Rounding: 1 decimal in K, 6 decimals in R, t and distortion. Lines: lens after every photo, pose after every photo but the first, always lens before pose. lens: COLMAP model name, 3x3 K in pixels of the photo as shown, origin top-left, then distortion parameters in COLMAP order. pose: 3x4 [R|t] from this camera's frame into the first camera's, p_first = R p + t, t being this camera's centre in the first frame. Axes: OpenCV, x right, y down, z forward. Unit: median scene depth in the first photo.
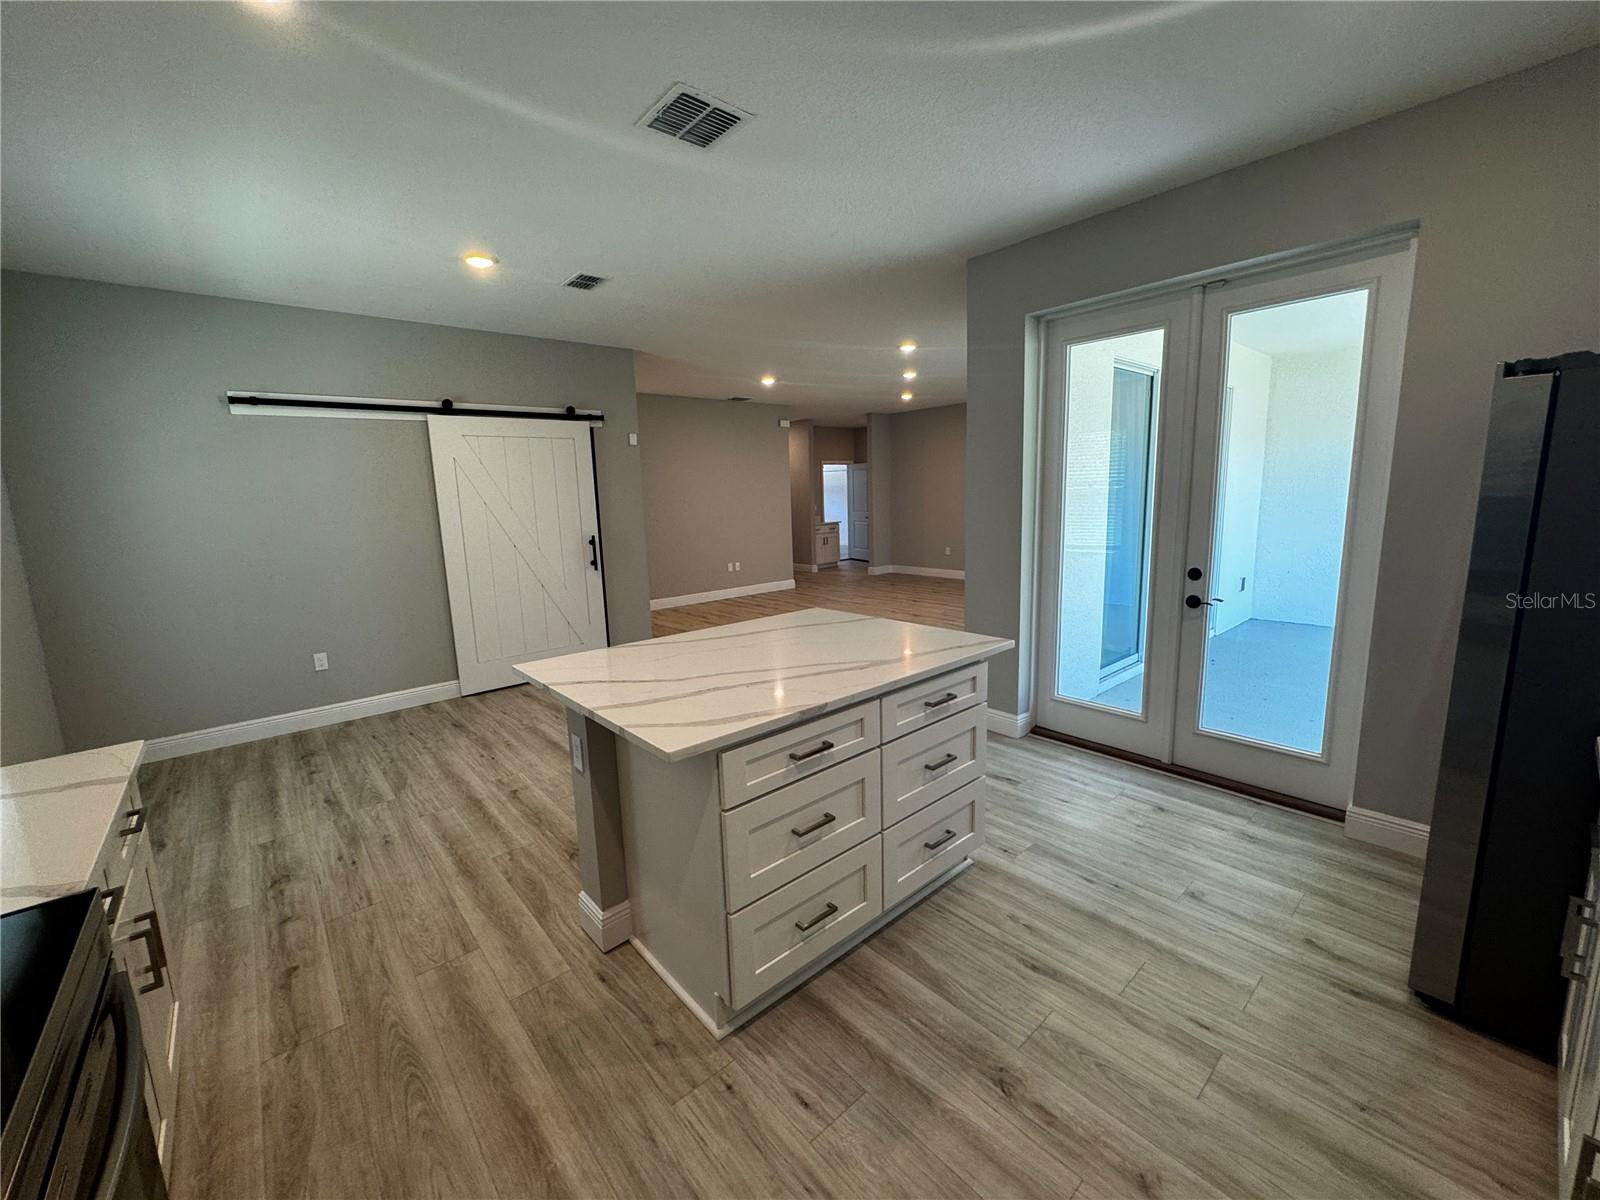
lens RADIAL K [[639.9, 0, 799.5], [0, 639.9, 594.4], [0, 0, 1]] dist [-0.003958, 0.000184]
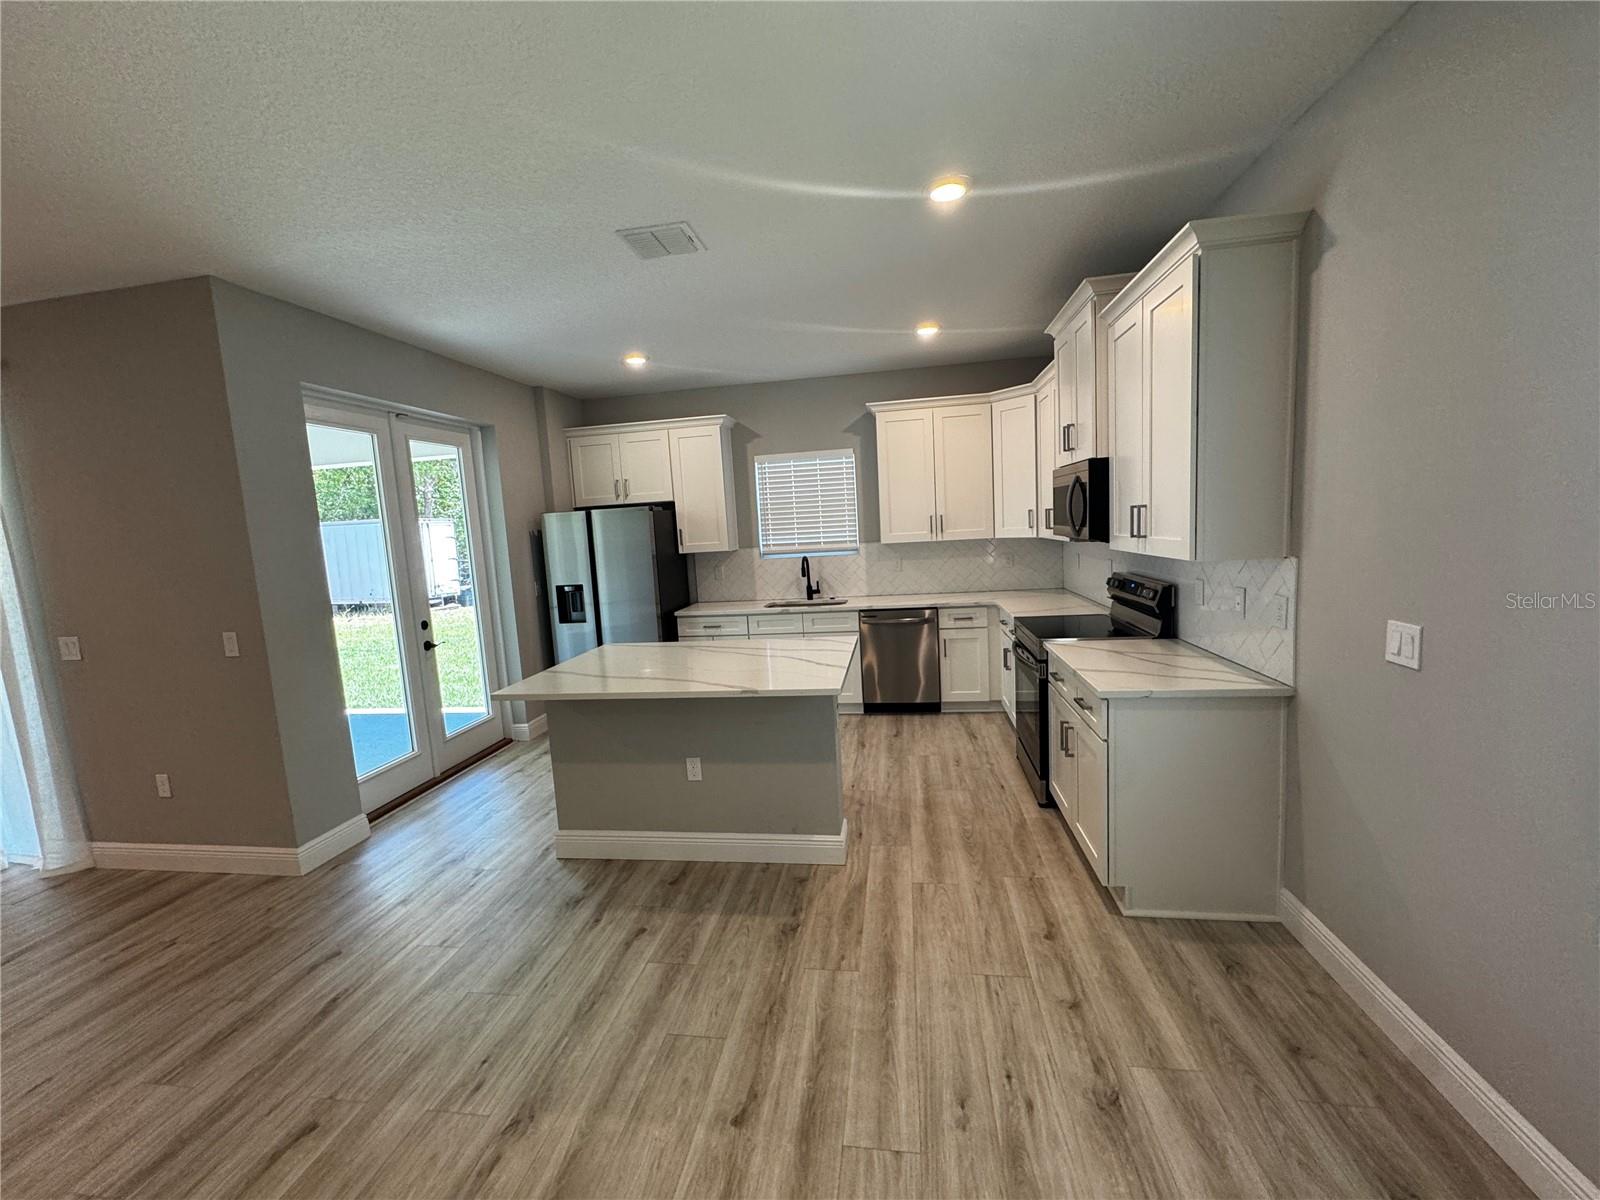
lens RADIAL K [[639.9, 0, 799.5], [0, 639.9, 594.4], [0, 0, 1]] dist [-0.003958, 0.000184]
pose [[-0.638425, -0.018429, 0.769464, -1.169302], [0.196076, 0.962836, 0.185745, -0.243035], [-0.744290, 0.269457, -0.611085, 1.580377]]
